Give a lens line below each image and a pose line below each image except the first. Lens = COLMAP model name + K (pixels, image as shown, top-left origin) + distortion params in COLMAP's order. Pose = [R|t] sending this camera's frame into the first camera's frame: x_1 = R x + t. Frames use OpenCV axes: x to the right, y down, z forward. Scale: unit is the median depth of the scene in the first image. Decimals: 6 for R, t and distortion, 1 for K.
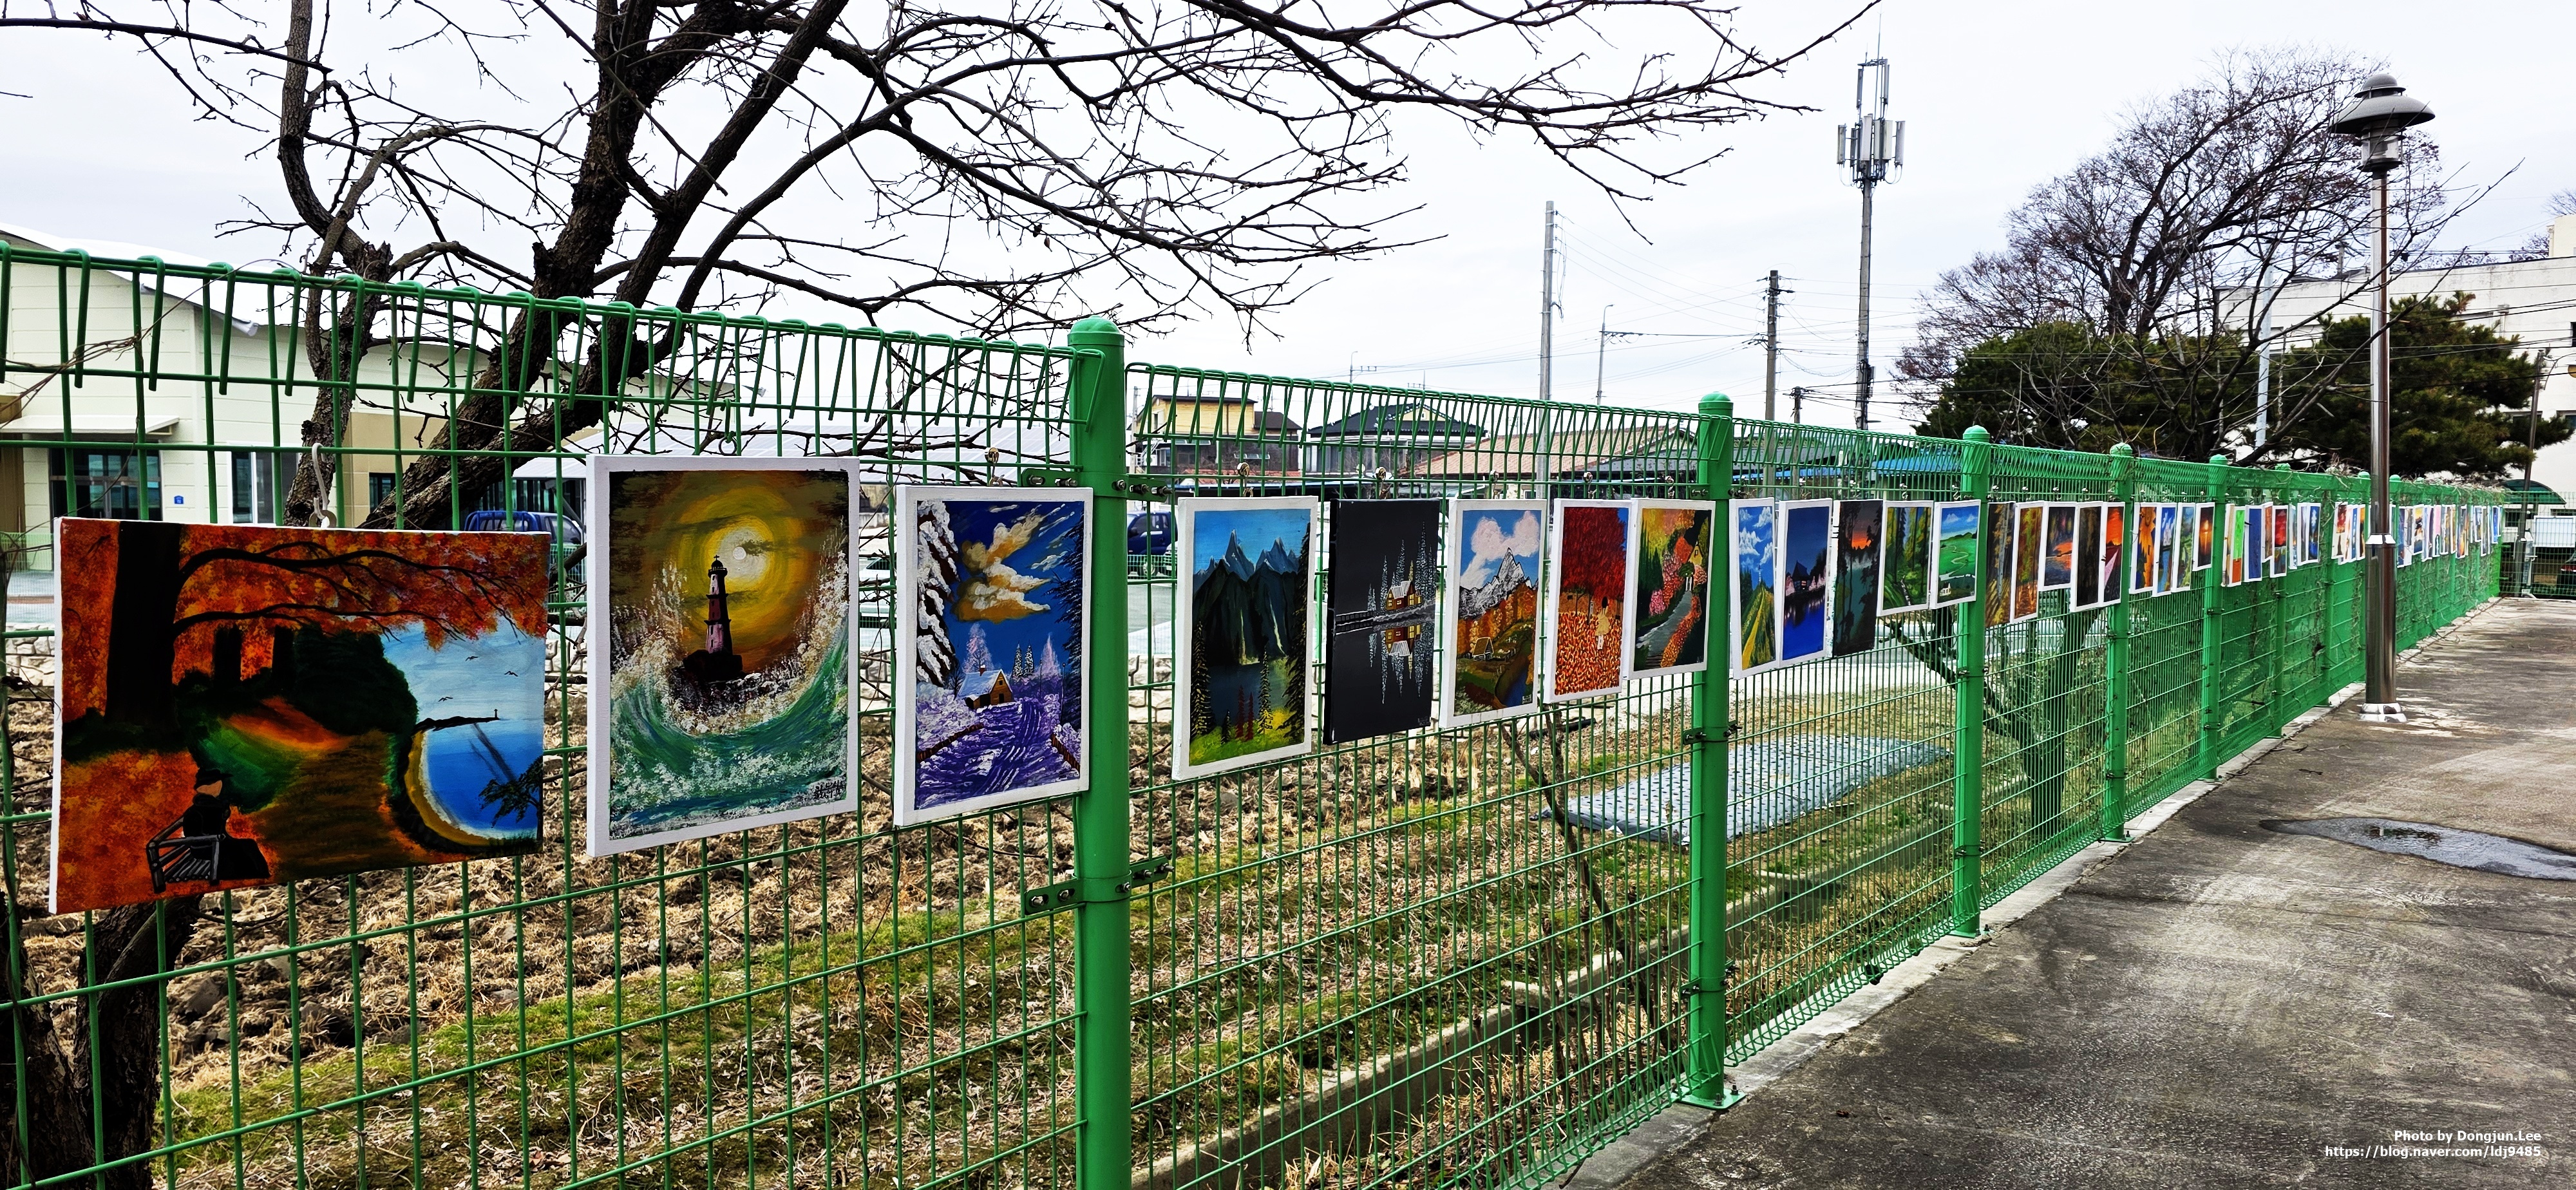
lens RADIAL K [[1780.4, 0, 1282.3], [0, 1780.4, 624.5], [0, 0, 1]] dist [0.066464, -0.061054]
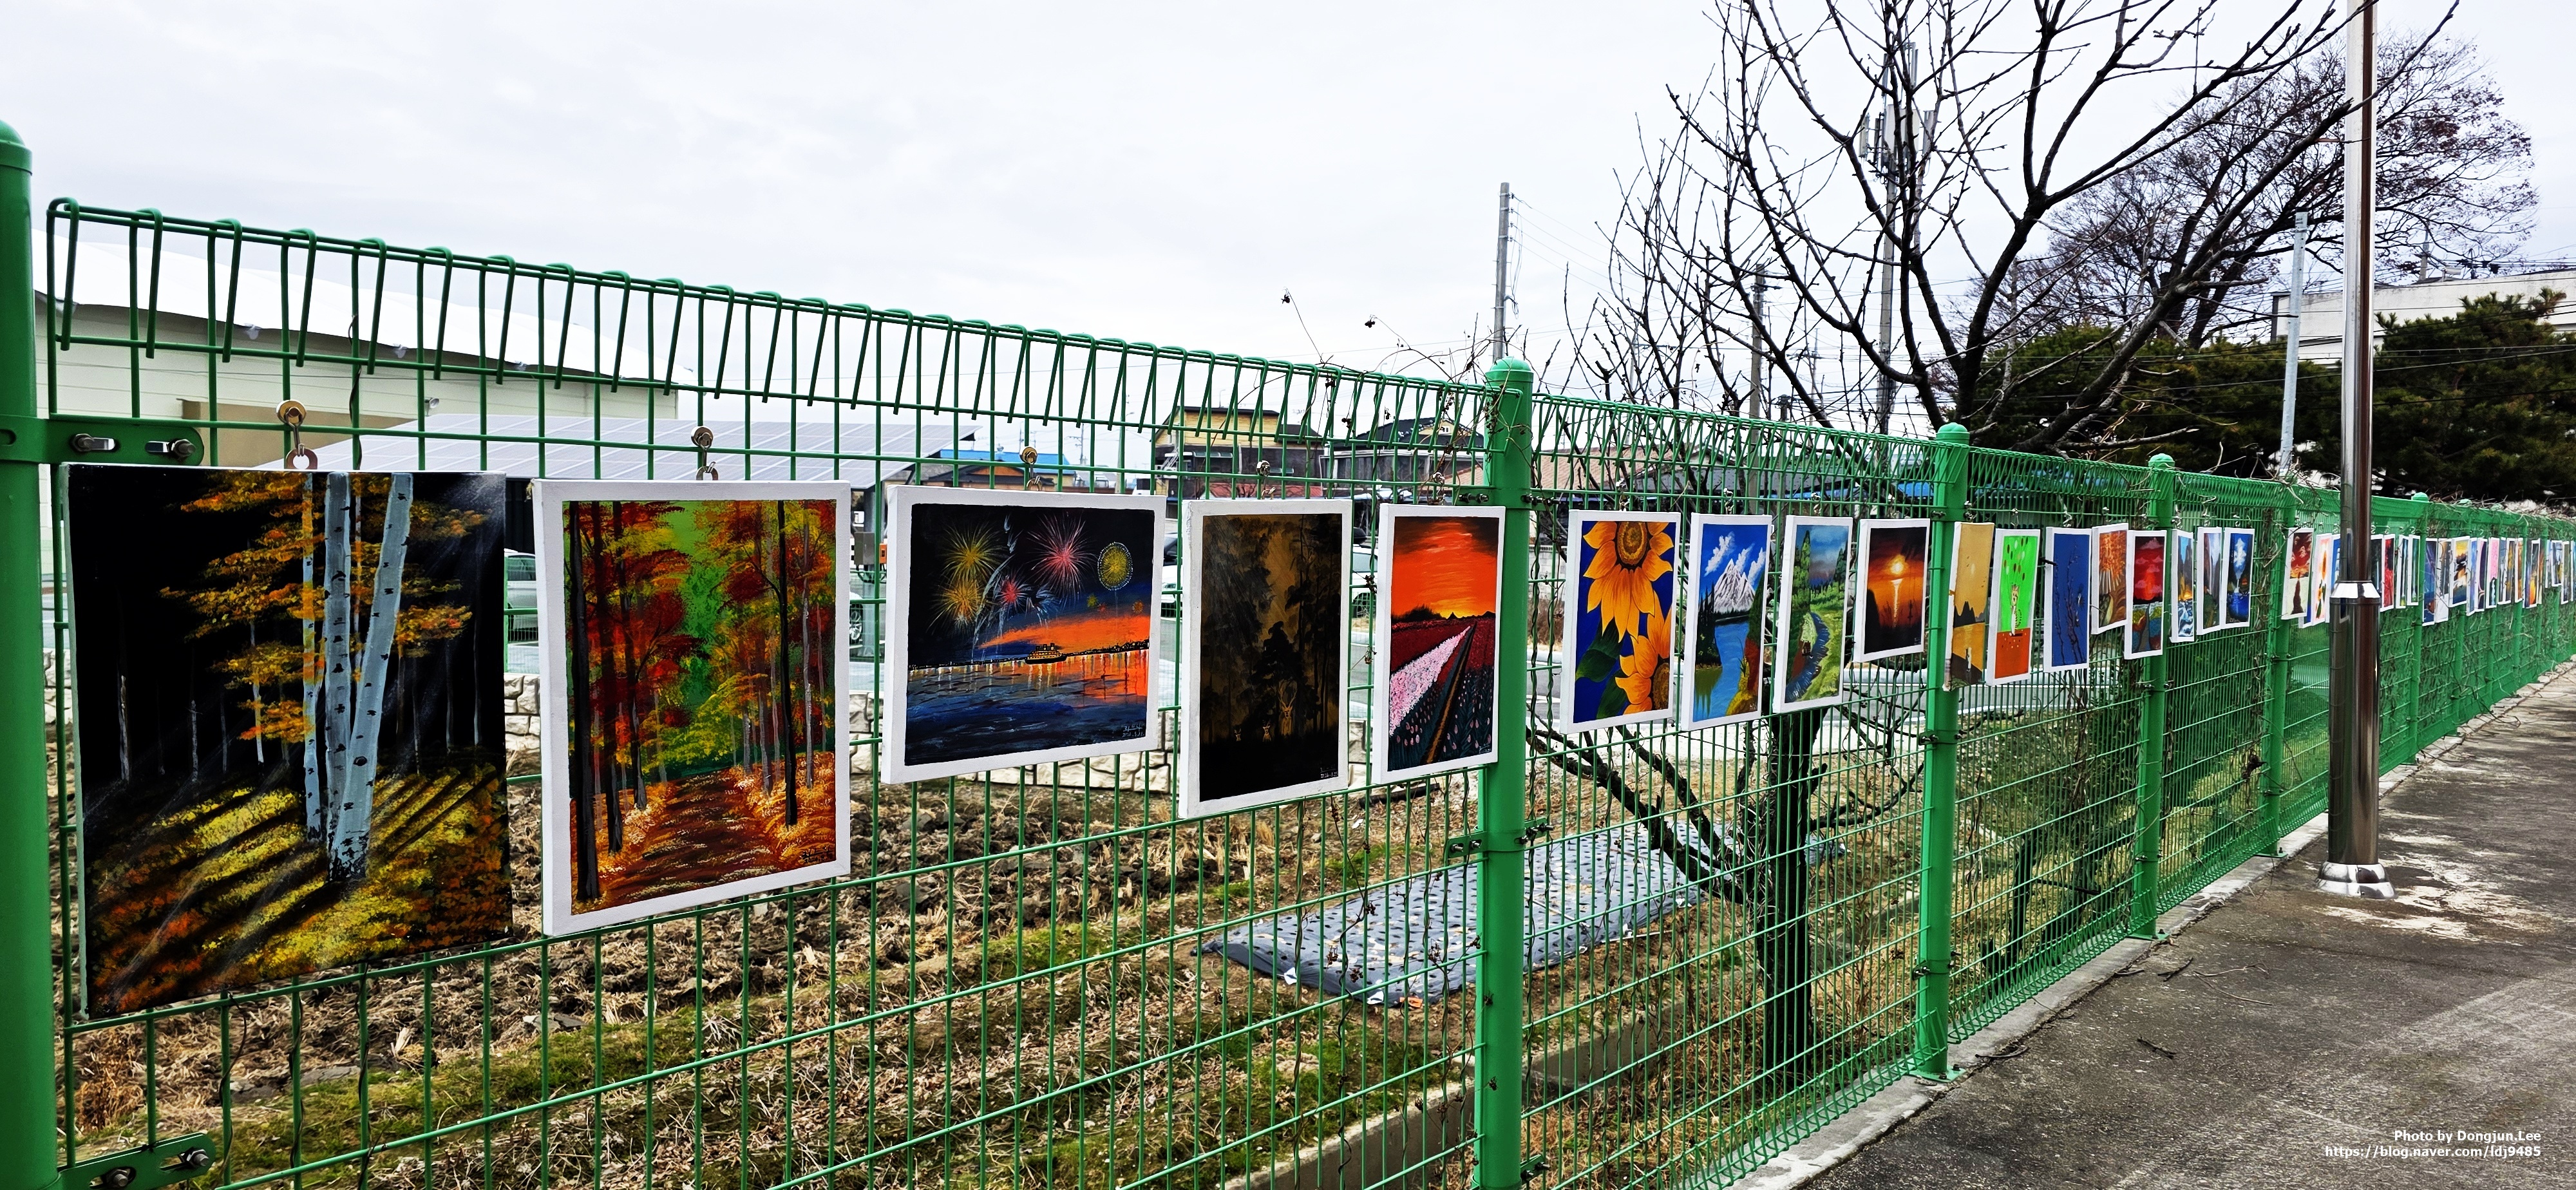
lens RADIAL K [[1780.4, 0, 1282.3], [0, 1780.4, 624.5], [0, 0, 1]] dist [0.066464, -0.061054]
pose [[0.999140, 0.017735, -0.037474, 0.084315], [-0.018082, 0.999796, -0.008946, -0.007399], [0.037308, 0.009616, 0.999258, 0.119020]]
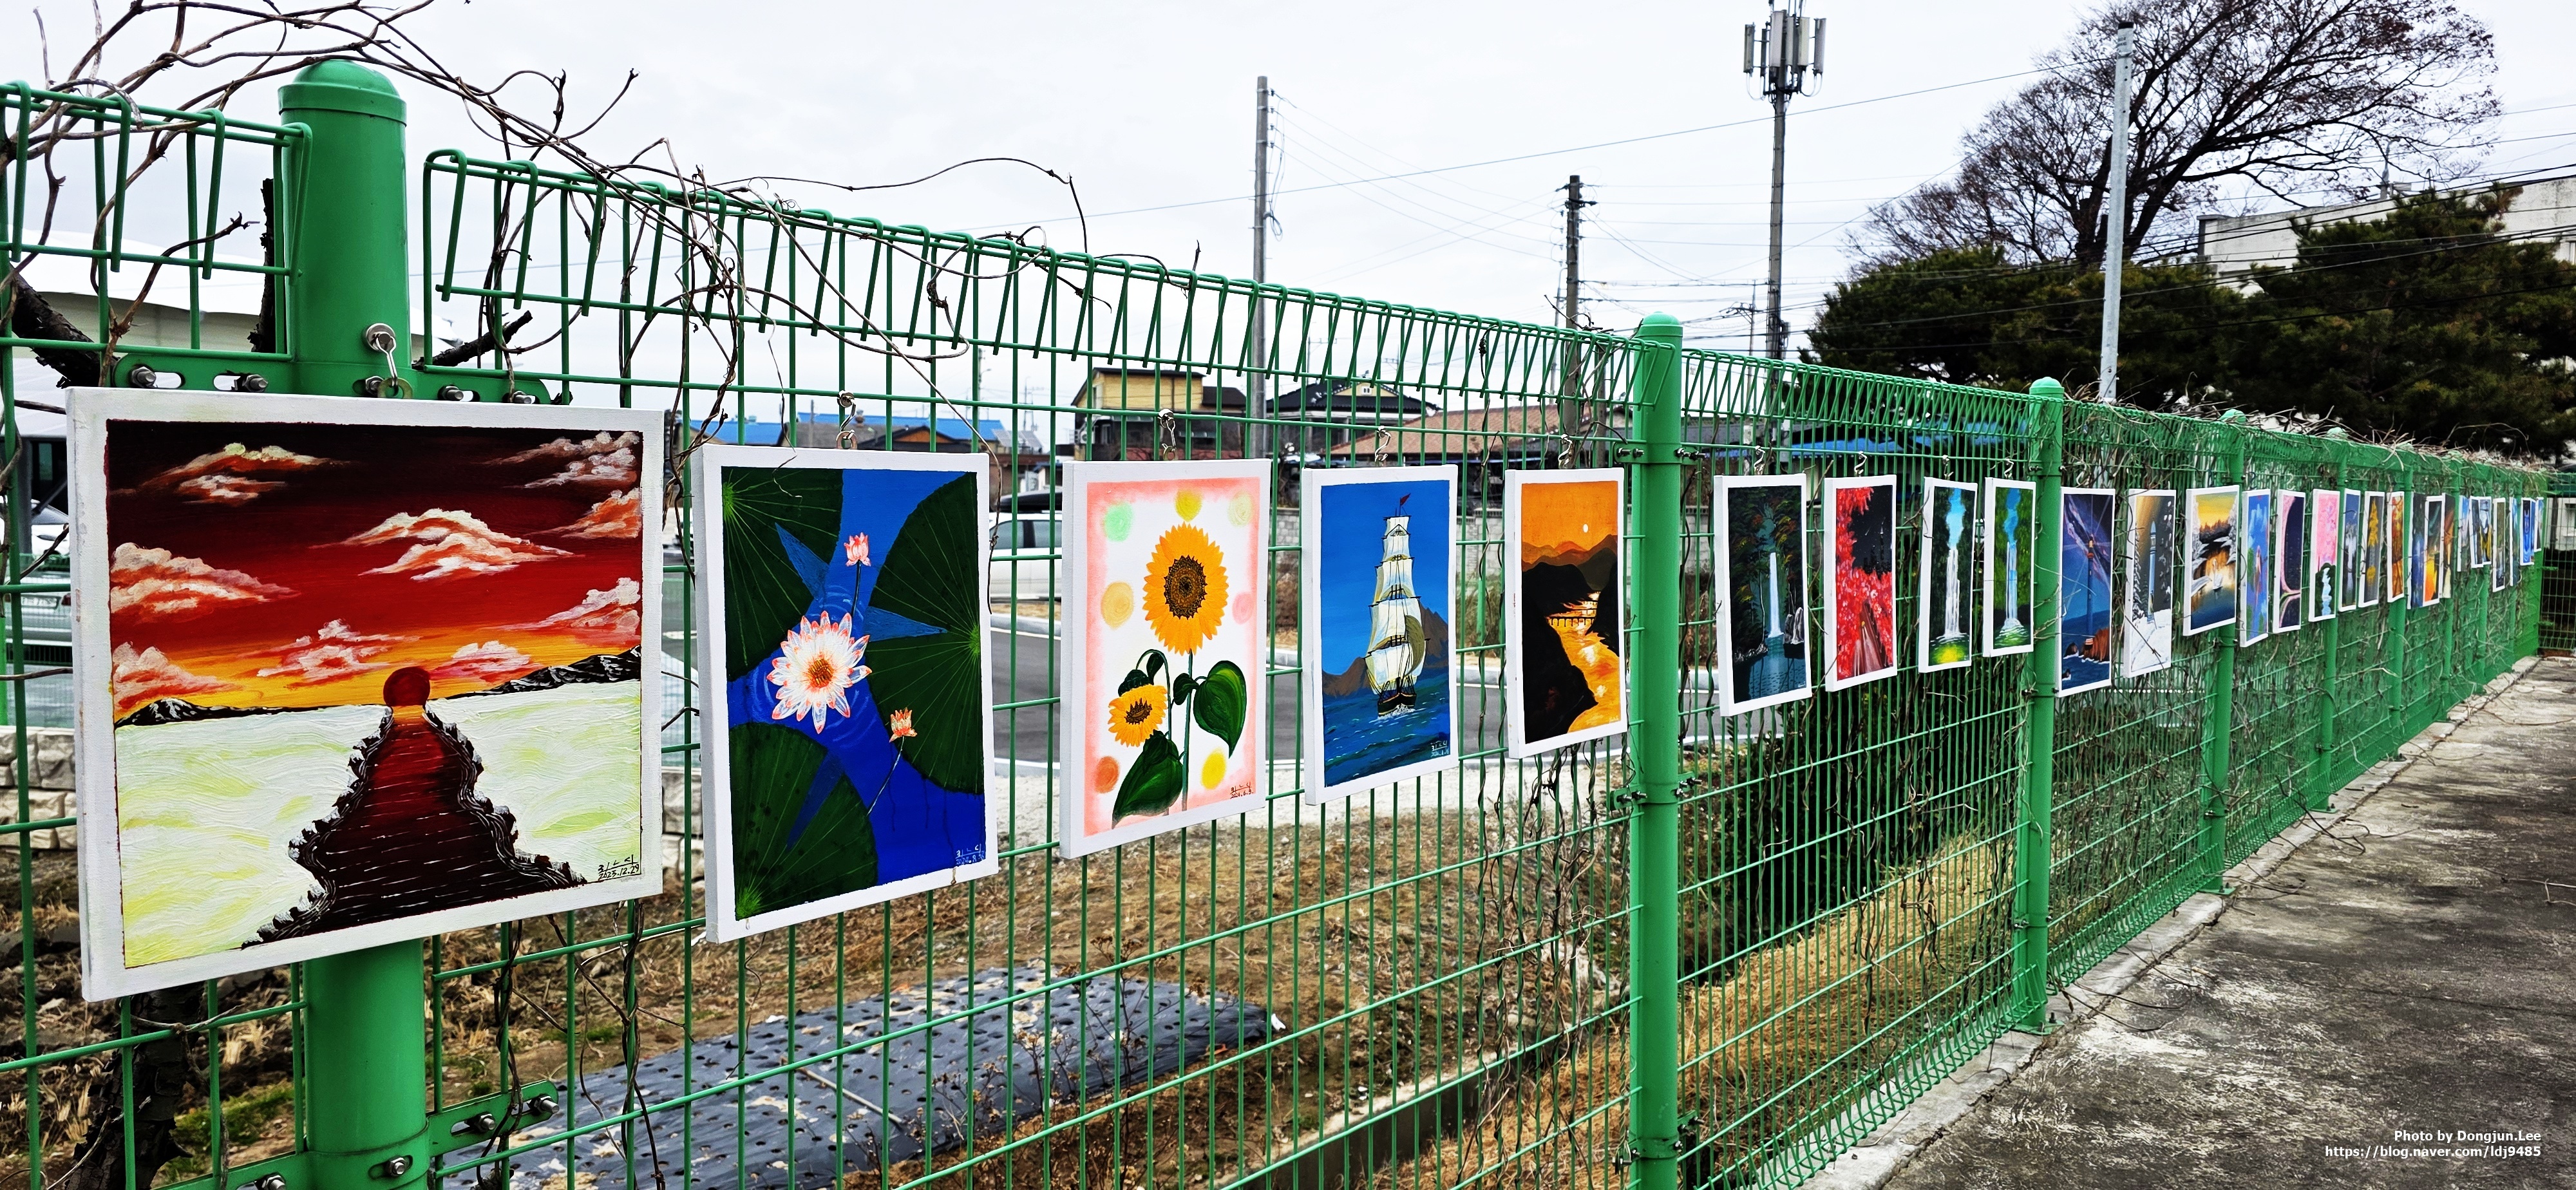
lens RADIAL K [[1769.2, 0, 1288.0], [0, 1769.2, 595.0], [0, 0, 1]] dist [0.082637, -0.082910]
pose [[0.999417, 0.011658, -0.032092, 0.206686], [-0.011884, 0.999906, -0.006853, -0.018306], [0.032009, 0.007230, 0.999461, 0.291933]]
